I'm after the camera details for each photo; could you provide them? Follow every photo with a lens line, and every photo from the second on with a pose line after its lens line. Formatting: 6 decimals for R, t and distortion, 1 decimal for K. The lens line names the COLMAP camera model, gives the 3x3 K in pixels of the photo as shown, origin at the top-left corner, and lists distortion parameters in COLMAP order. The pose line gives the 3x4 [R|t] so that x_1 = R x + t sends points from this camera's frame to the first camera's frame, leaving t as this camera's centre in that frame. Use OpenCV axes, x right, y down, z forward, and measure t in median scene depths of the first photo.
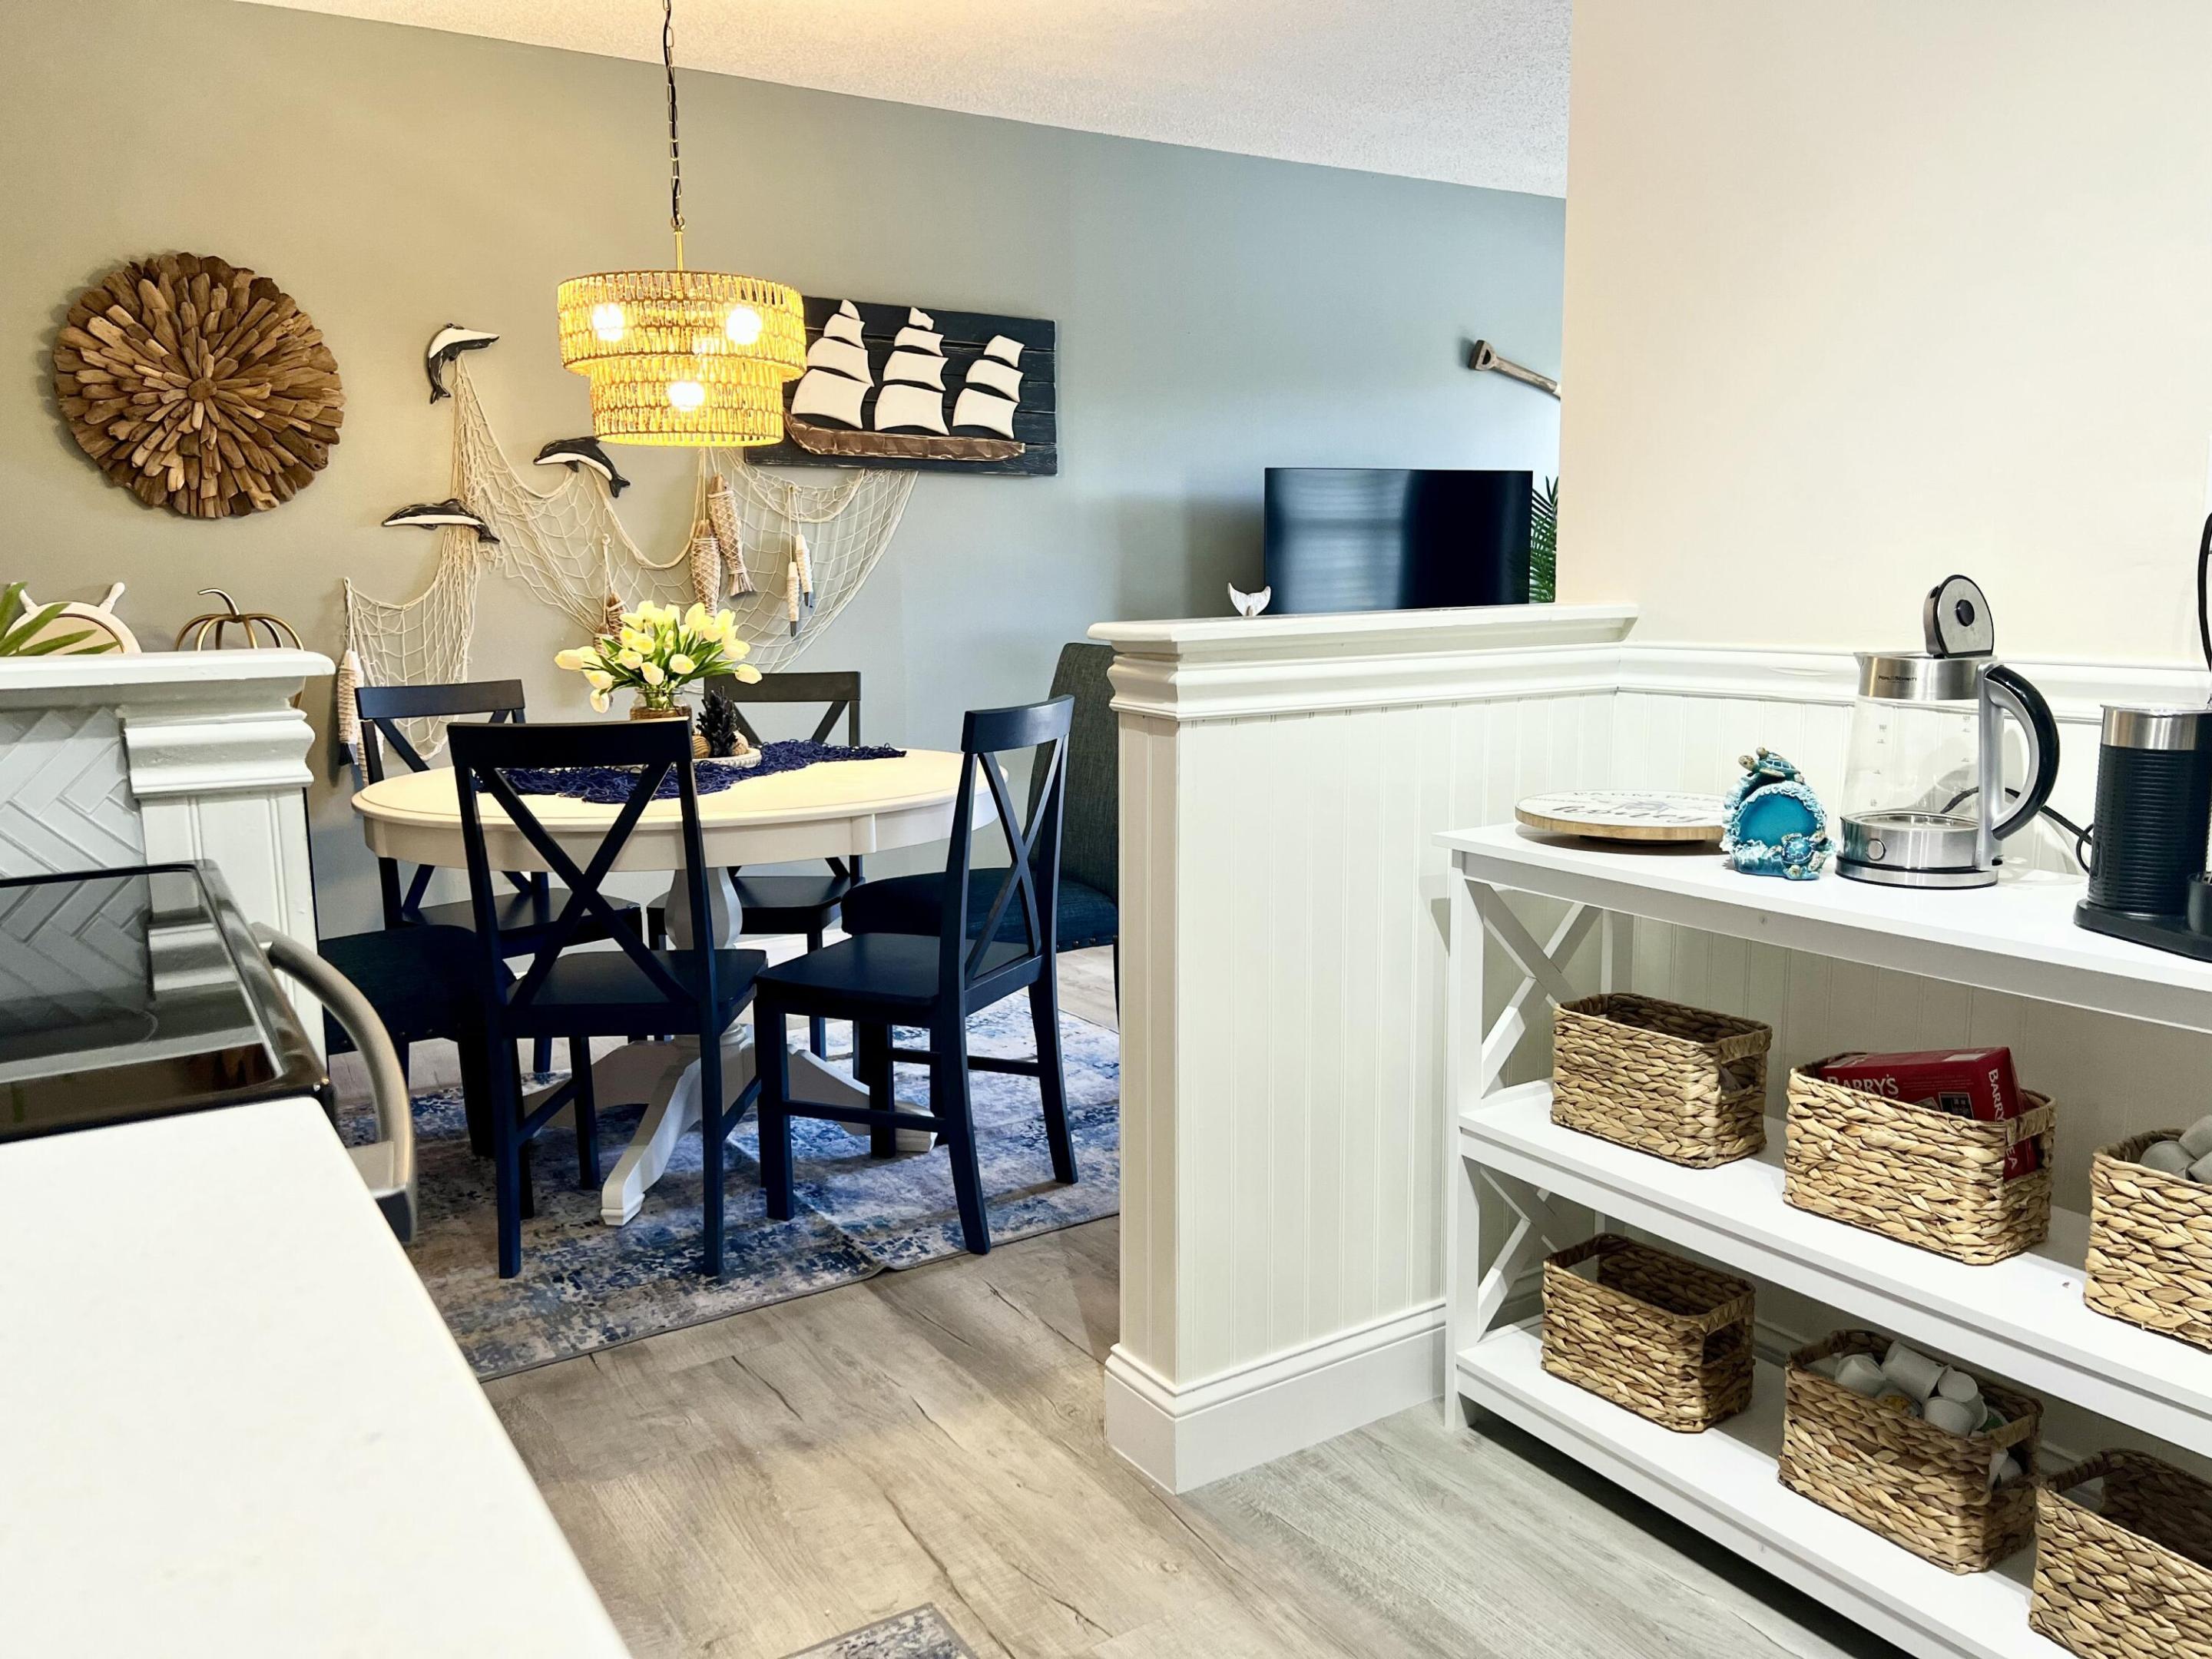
lens RADIAL K [[1664.9, 0, 1106.0], [0, 1664.9, 829.5], [0, 0, 1]] dist [0.055974, -0.075983]
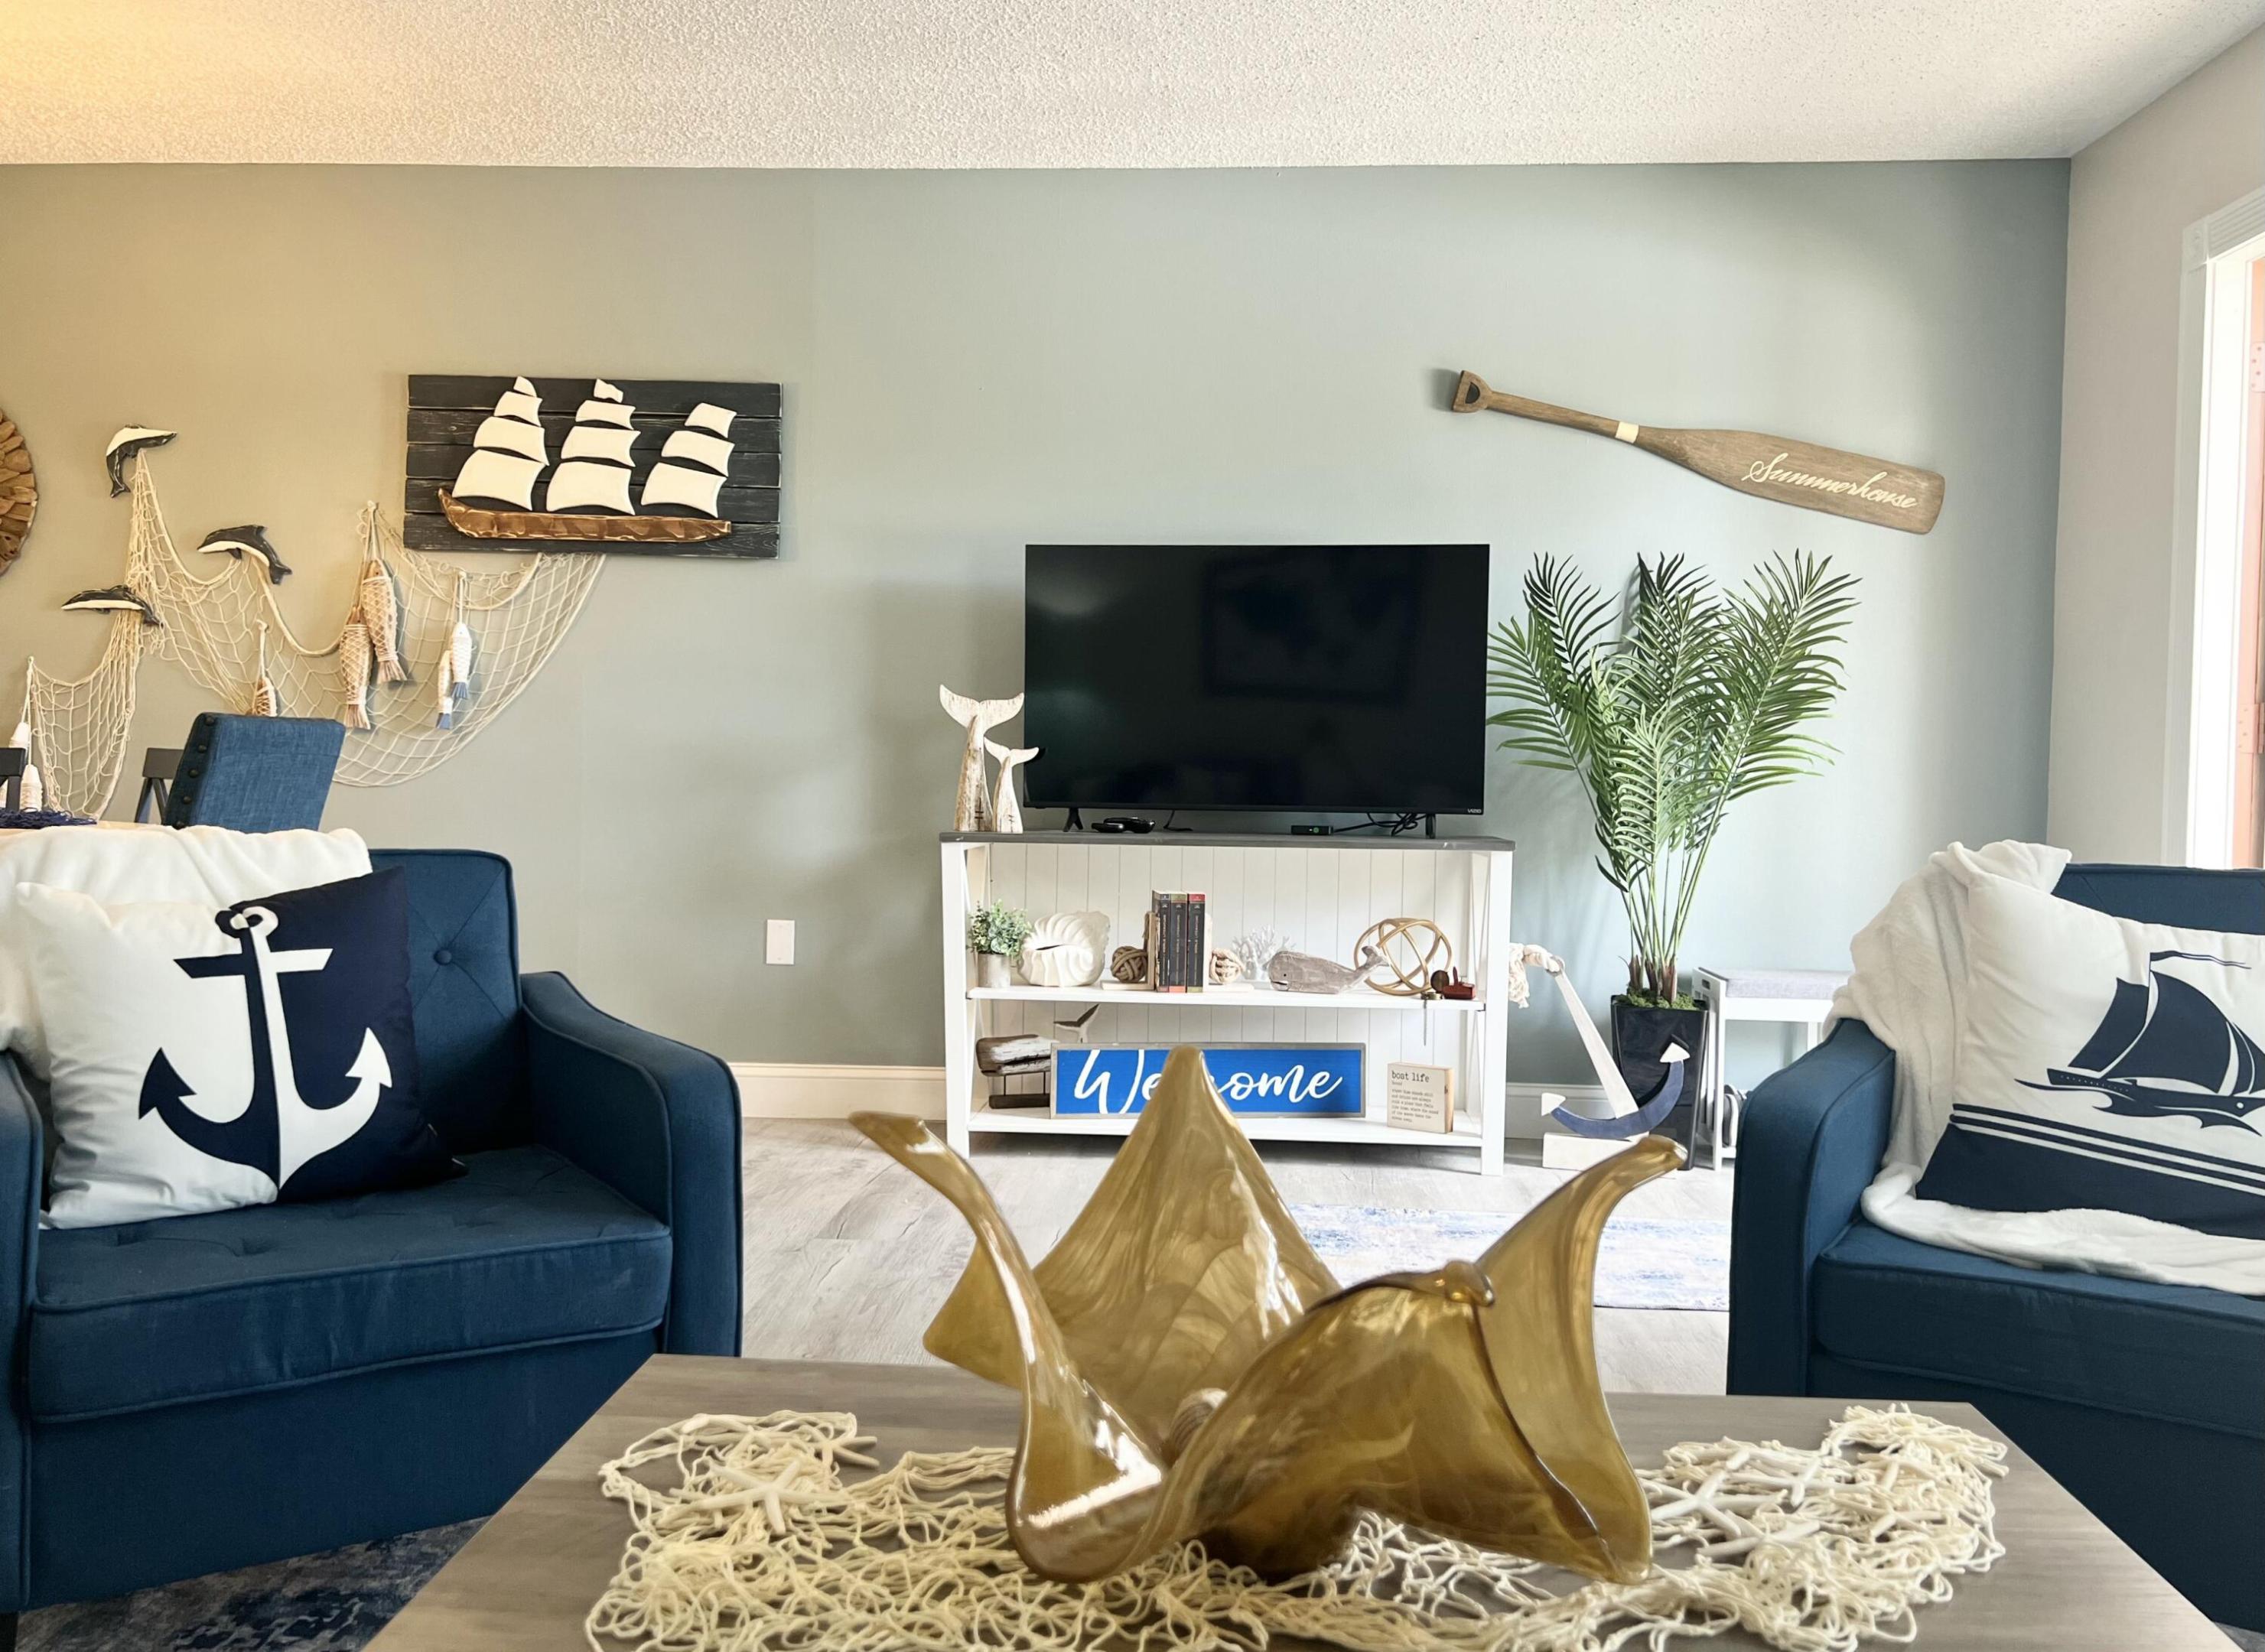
lens RADIAL K [[1751.5, 0, 1135.3], [0, 1751.5, 813.4], [0, 0, 1]] dist [0.063628, -0.084339]
pose [[0.816193, 0.043620, -0.576130, 0.937589], [-0.117489, 0.988843, -0.091578, -0.032676], [0.565708, 0.142435, 0.812211, 0.568744]]
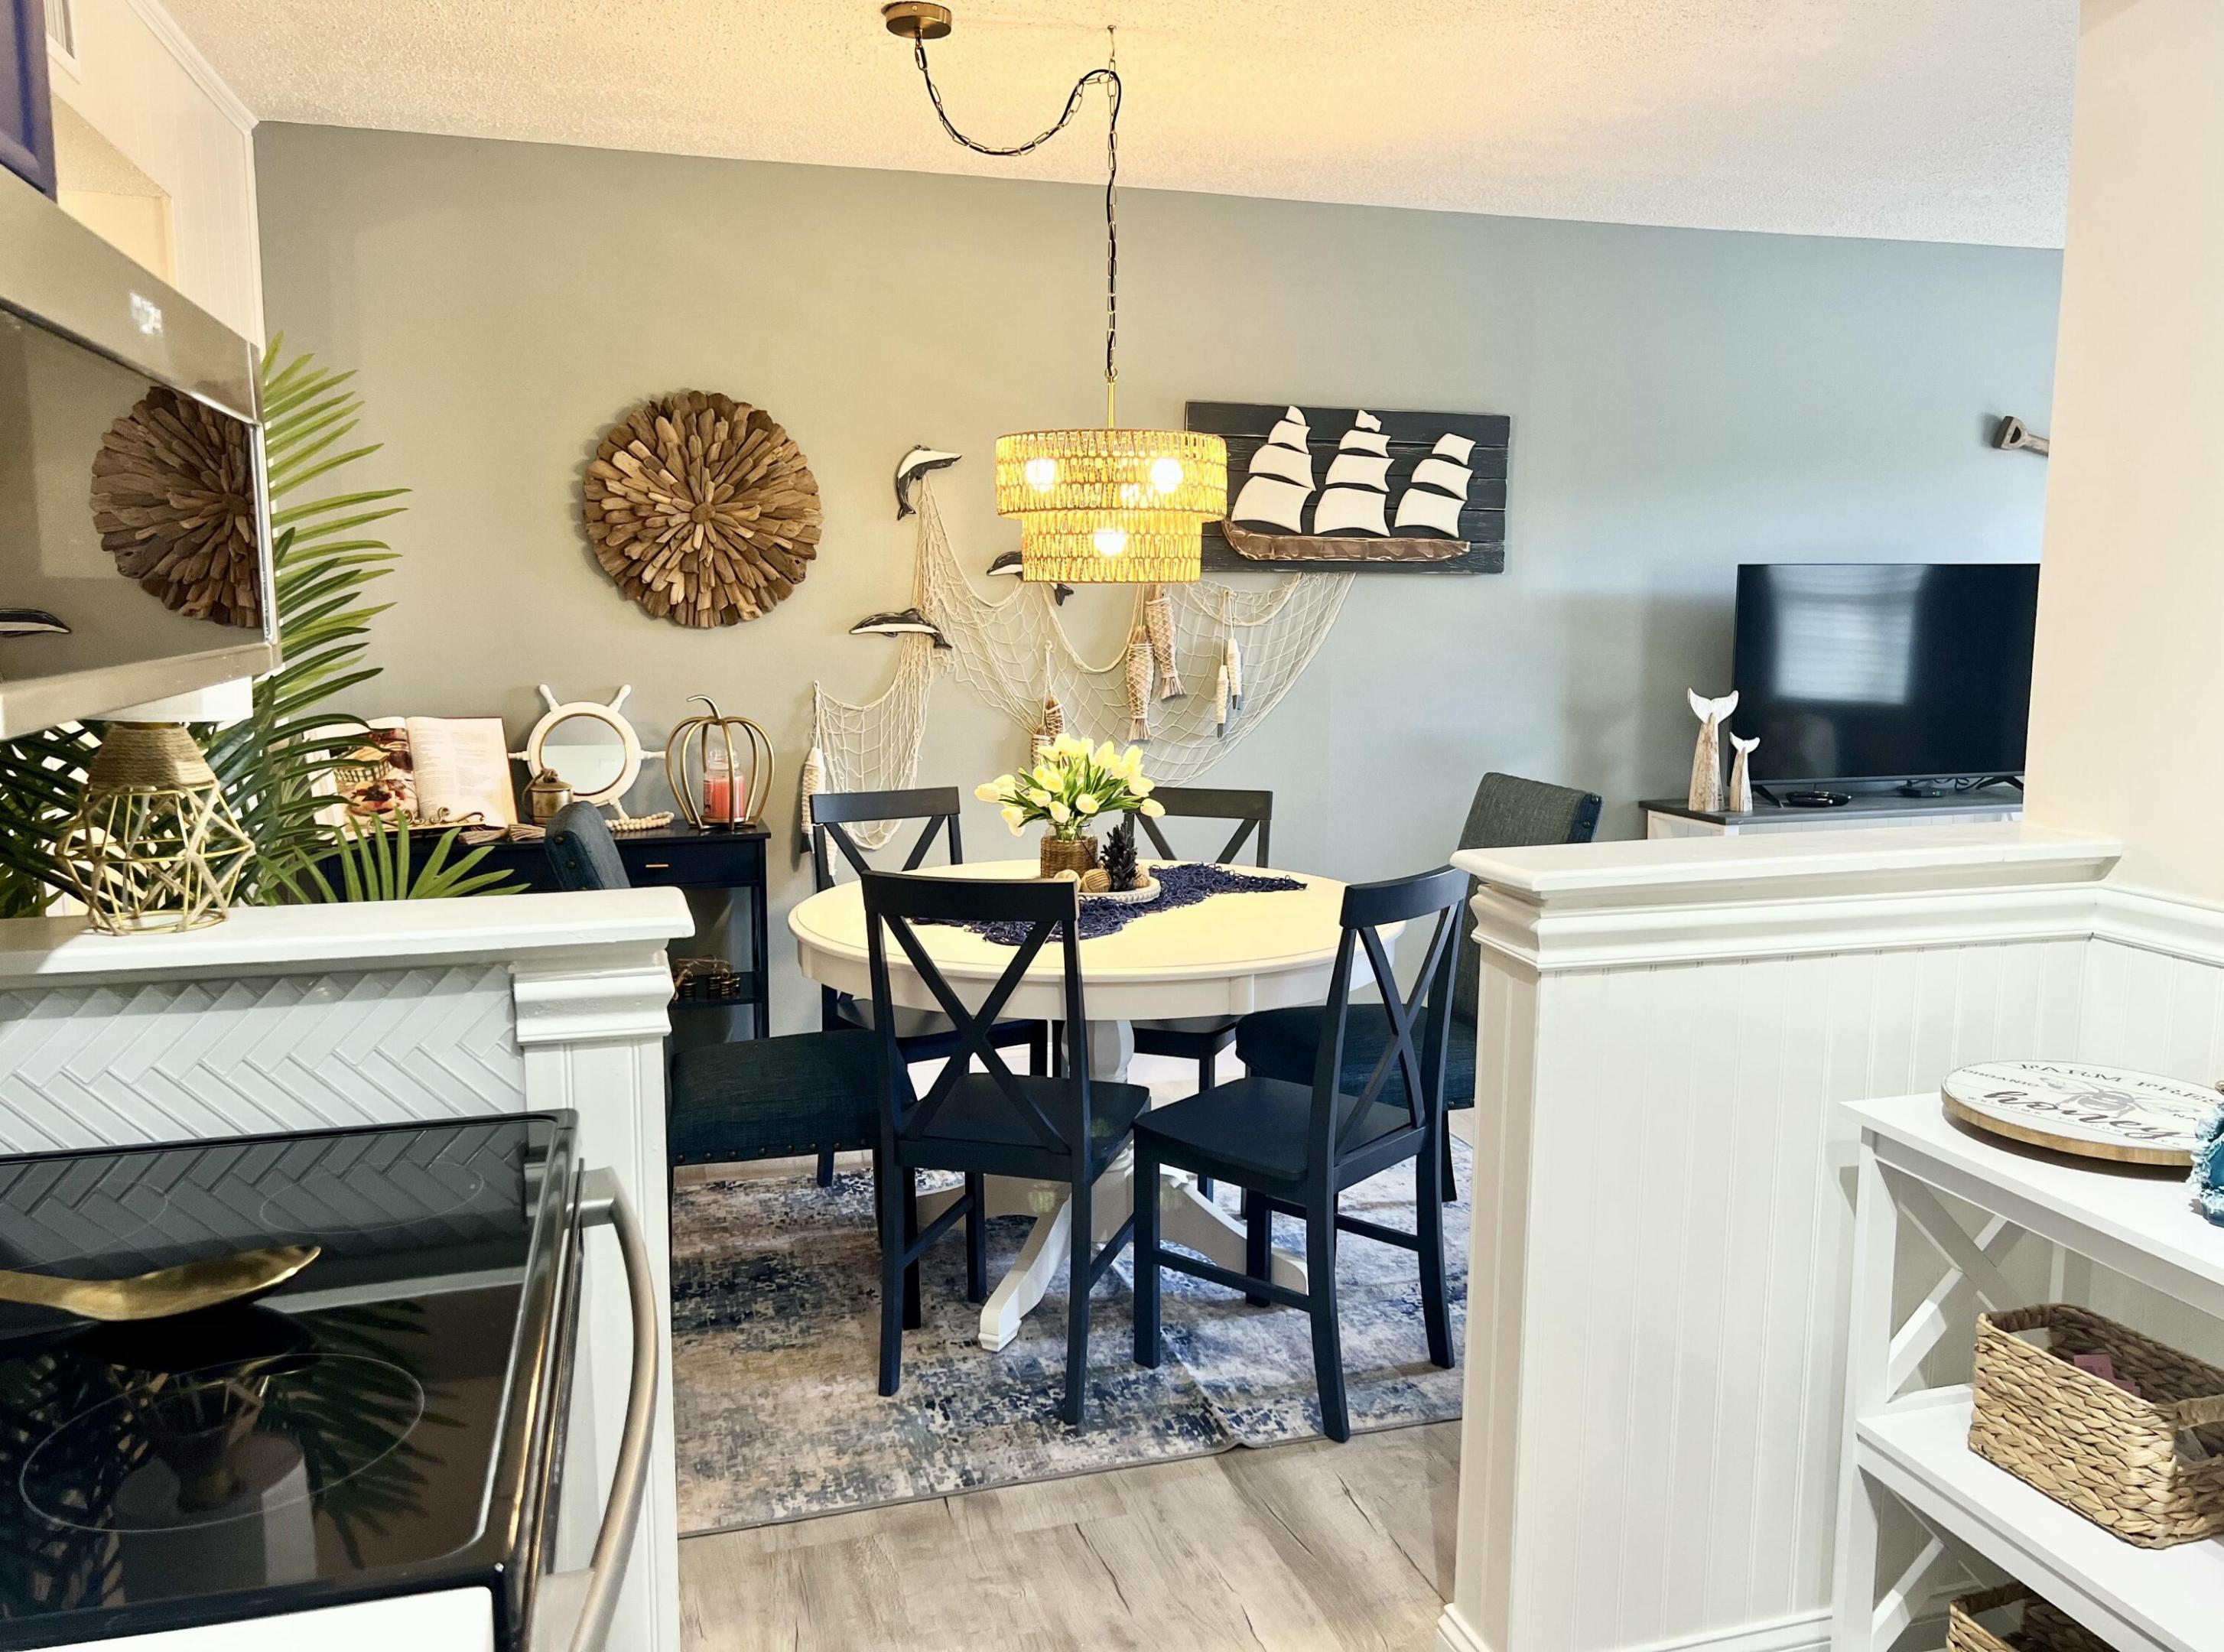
lens RADIAL K [[1675.7, 0, 1110.1], [0, 1675.7, 815.9], [0, 0, 1]] dist [0.054045, -0.065310]
pose [[0.960099, 0.052808, -0.274628, 0.038612], [-0.057603, 0.998295, -0.009419, -0.074351], [0.273662, 0.024863, 0.961504, 0.013561]]
